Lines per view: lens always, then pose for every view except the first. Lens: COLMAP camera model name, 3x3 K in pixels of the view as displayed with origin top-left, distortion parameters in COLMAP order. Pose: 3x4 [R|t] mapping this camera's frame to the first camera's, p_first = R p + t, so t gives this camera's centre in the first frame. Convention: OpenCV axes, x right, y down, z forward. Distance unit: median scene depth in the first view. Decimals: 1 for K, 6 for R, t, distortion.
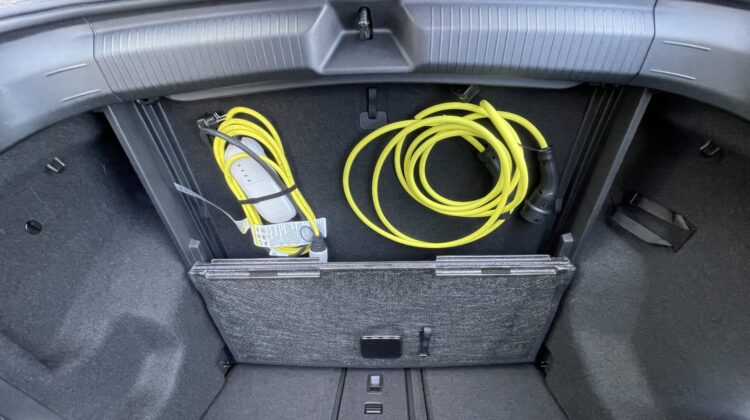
lens RADIAL K [[301.5, 0, 376.0], [0, 301.5, 209.9], [0, 0, 1]] dist [-0.002475, -0.000097]
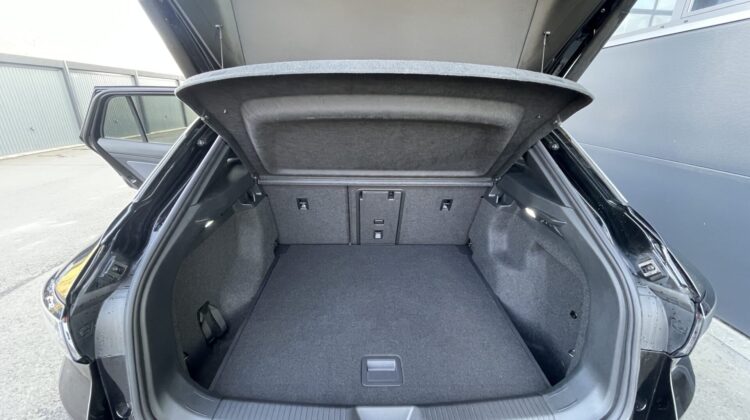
lens RADIAL K [[301.5, 0, 372.8], [0, 301.5, 209.4], [0, 0, 1]] dist [-0.002475, -0.000097]
pose [[-0.999944, -0.002652, 0.010203, 0.013454], [0.007856, -0.832848, 0.553447, -0.318192], [0.007029, 0.553496, 0.832822, -0.632017]]
